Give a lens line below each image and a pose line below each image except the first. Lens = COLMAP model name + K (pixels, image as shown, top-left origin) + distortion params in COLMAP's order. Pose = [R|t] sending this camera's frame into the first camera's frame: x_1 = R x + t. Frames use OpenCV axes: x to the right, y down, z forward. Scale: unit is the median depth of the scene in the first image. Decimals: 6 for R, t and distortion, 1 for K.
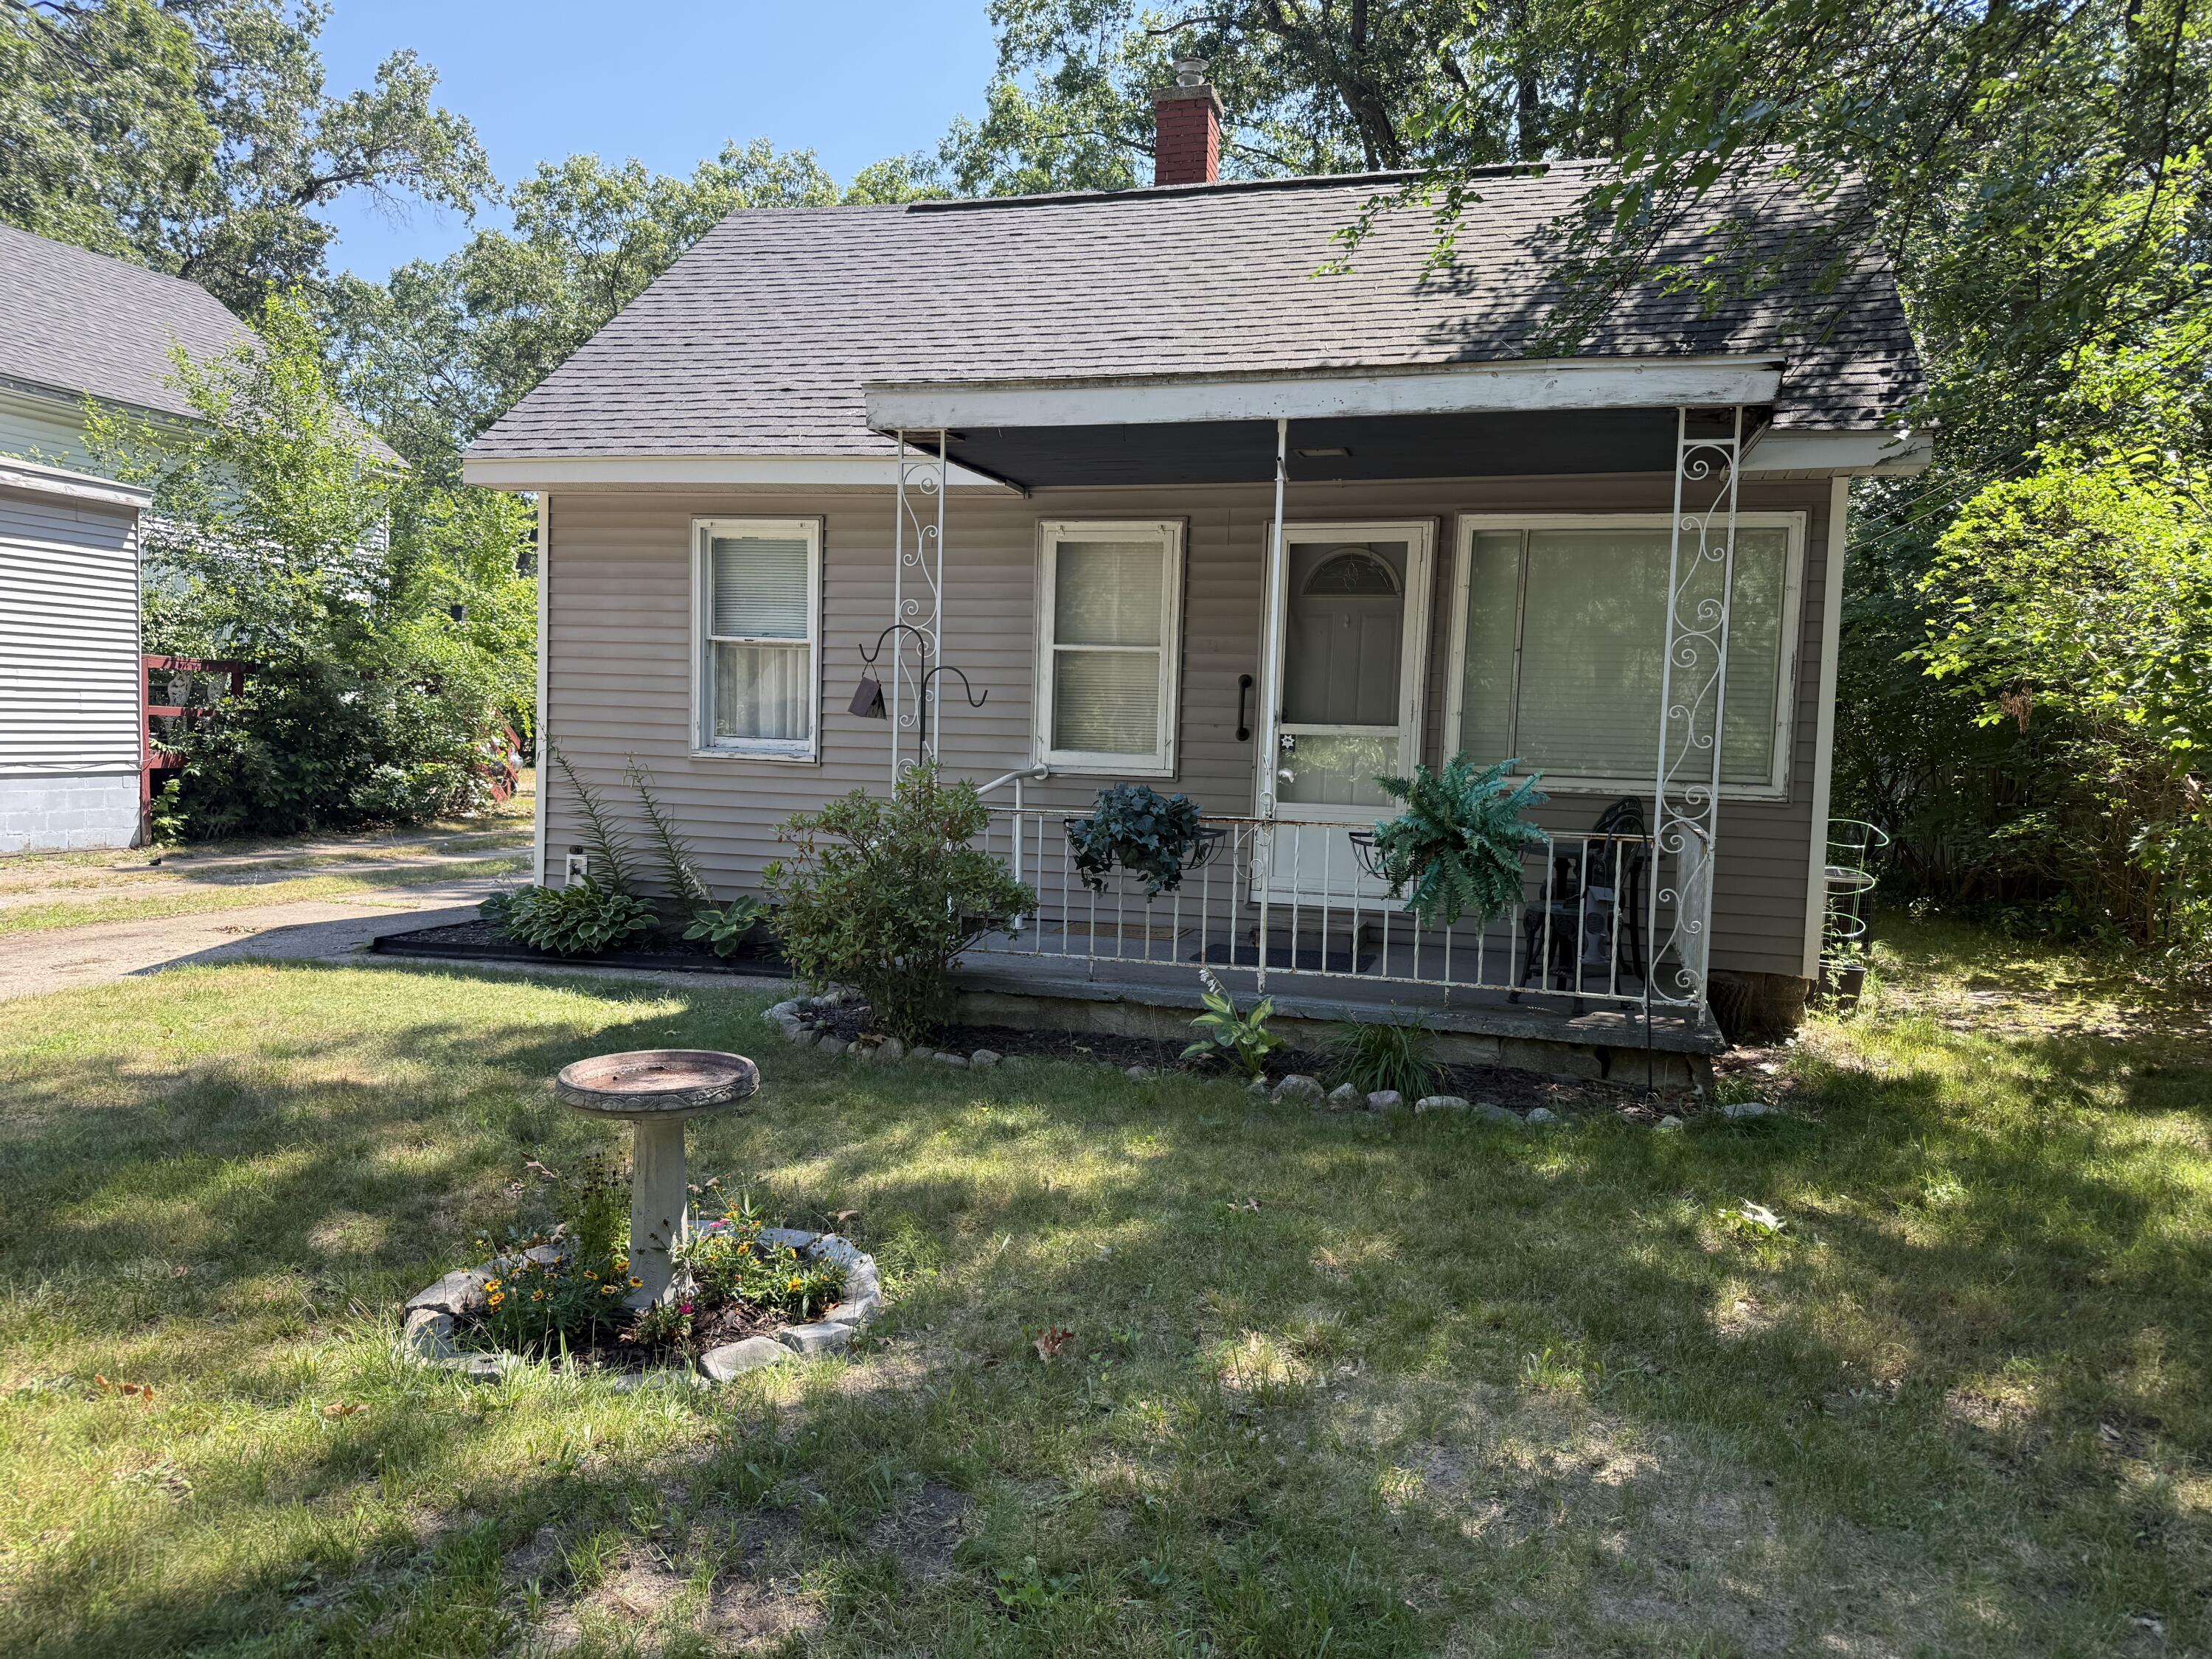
lens RADIAL K [[1582.2, 0, 1110.3], [0, 1582.2, 836.0], [0, 0, 1]] dist [0.026945, -0.030618]
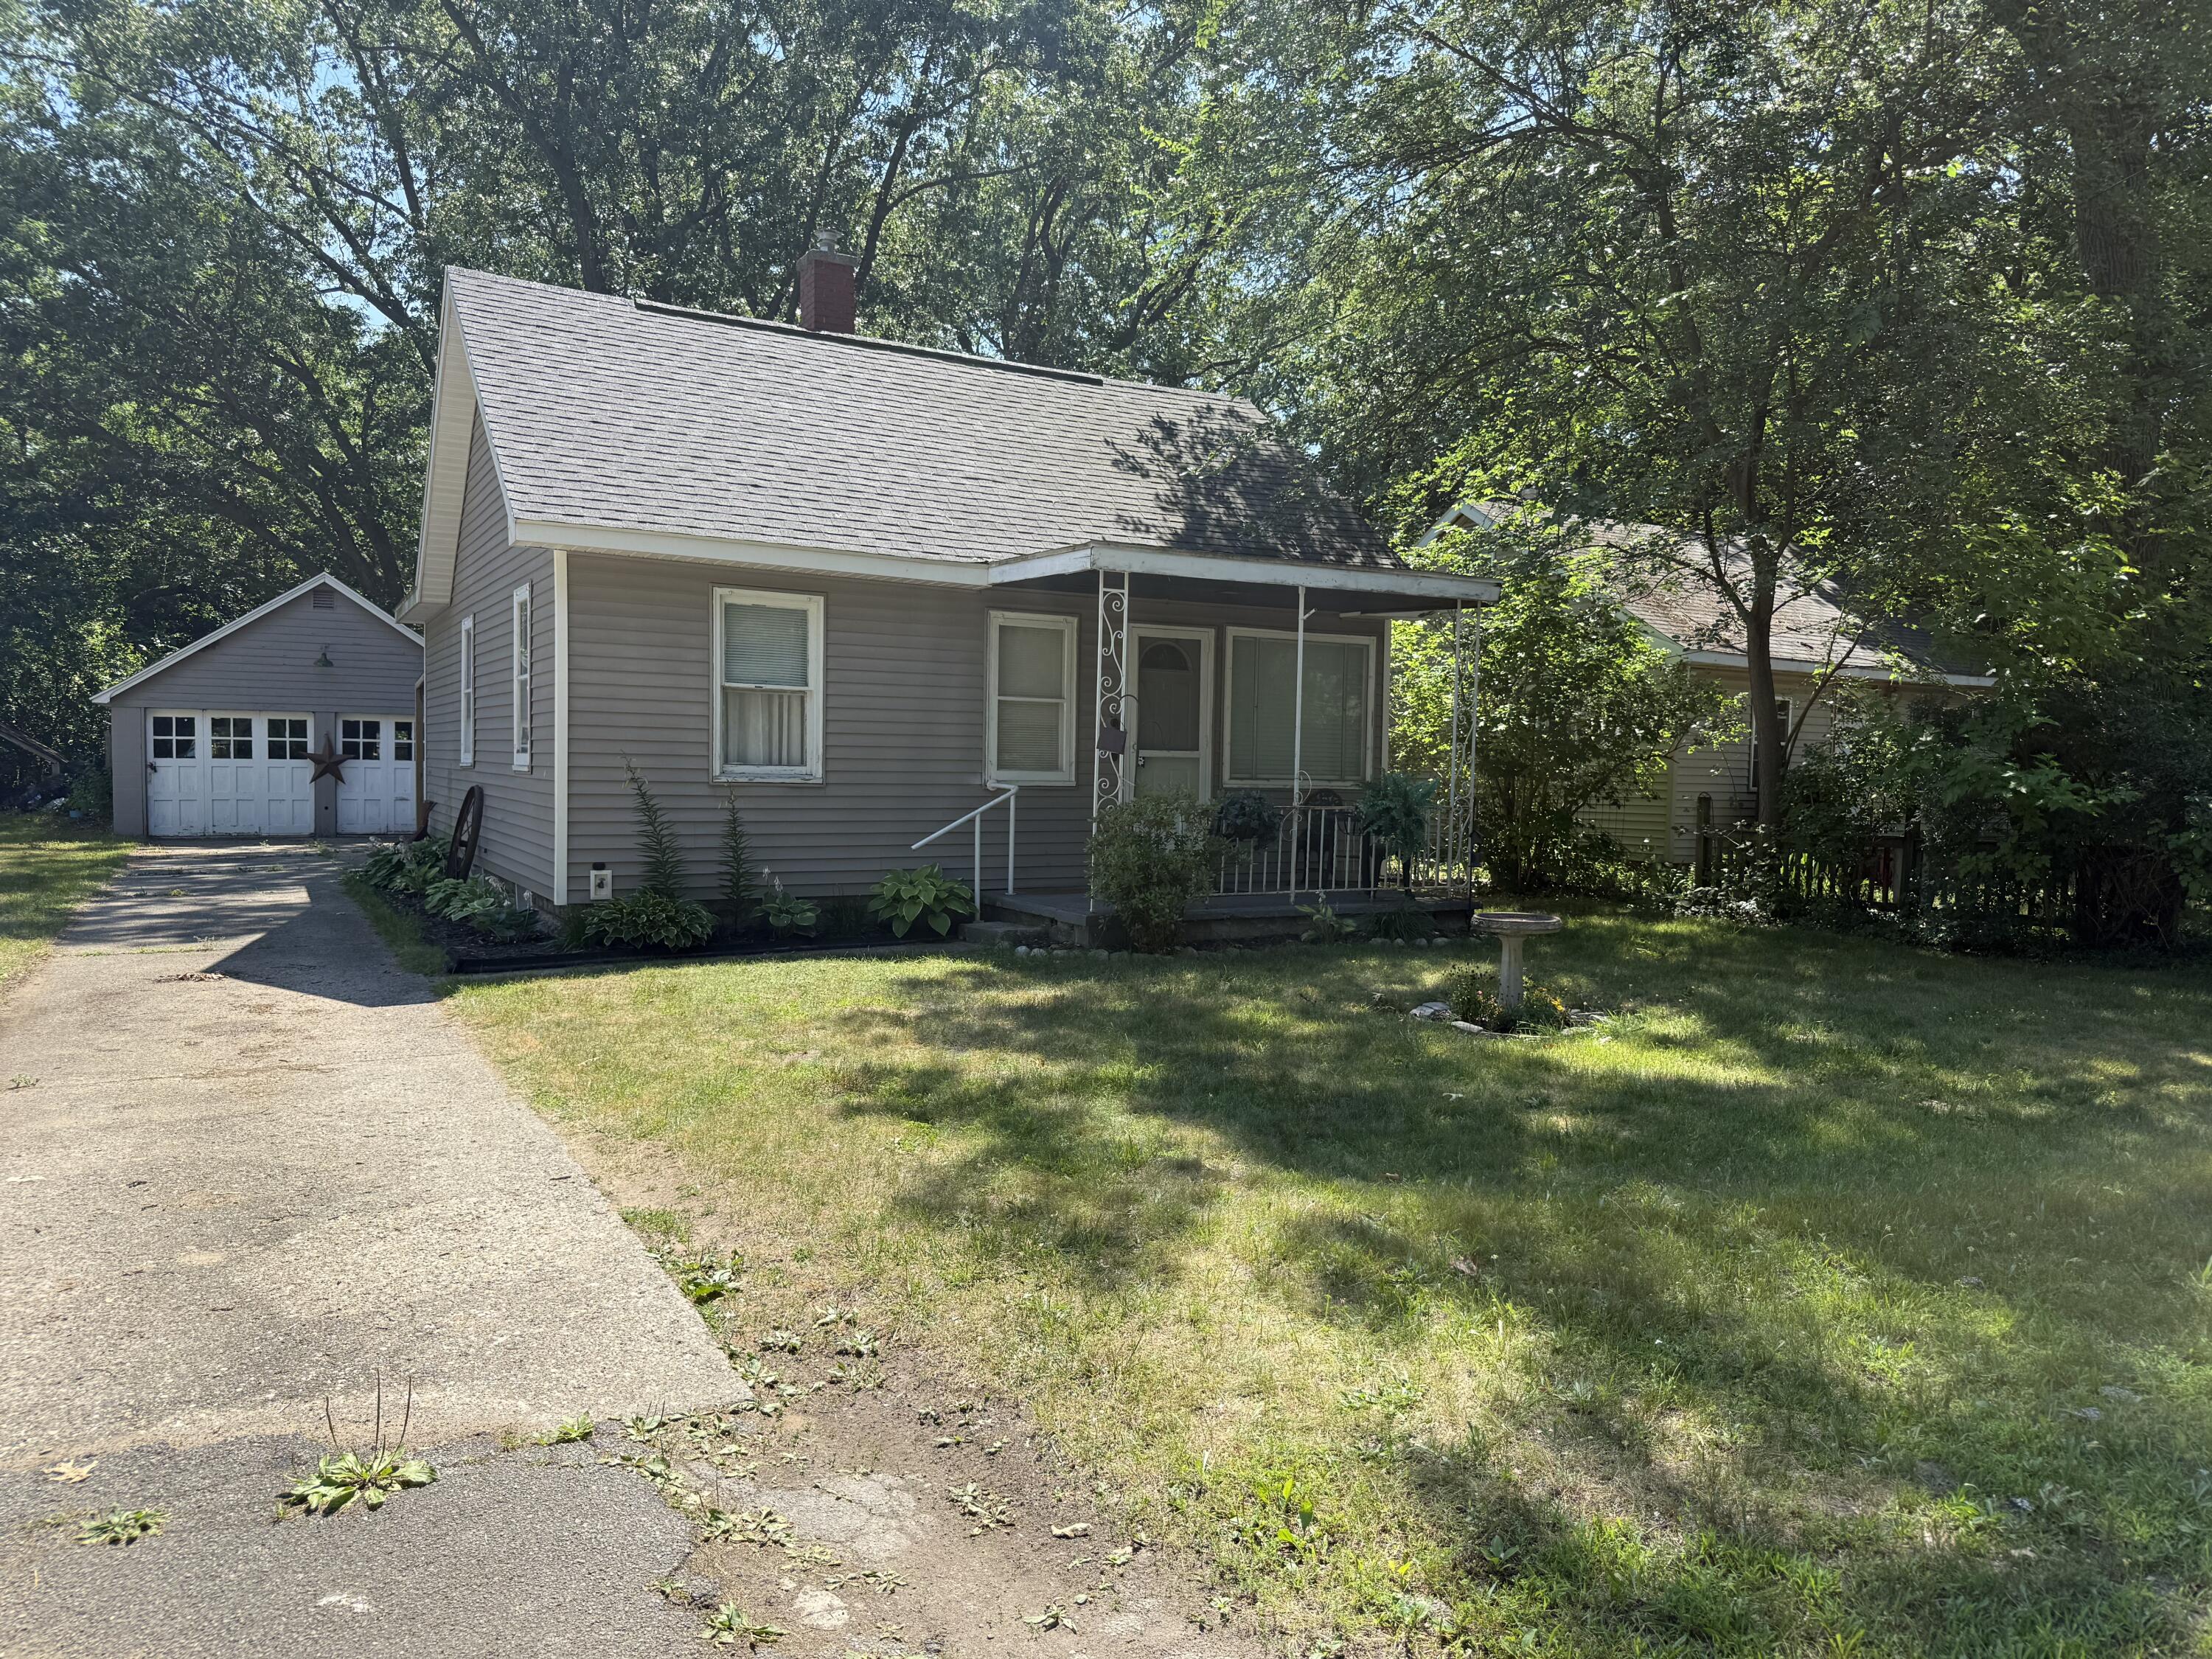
lens RADIAL K [[1582.2, 0, 1107.1], [0, 1582.2, 828.4], [0, 0, 1]] dist [0.026945, -0.030618]
pose [[0.693526, -0.050149, 0.718684, -1.001576], [0.049625, 0.998530, 0.021789, -0.027919], [-0.718720, 0.020553, 0.694996, -0.067011]]
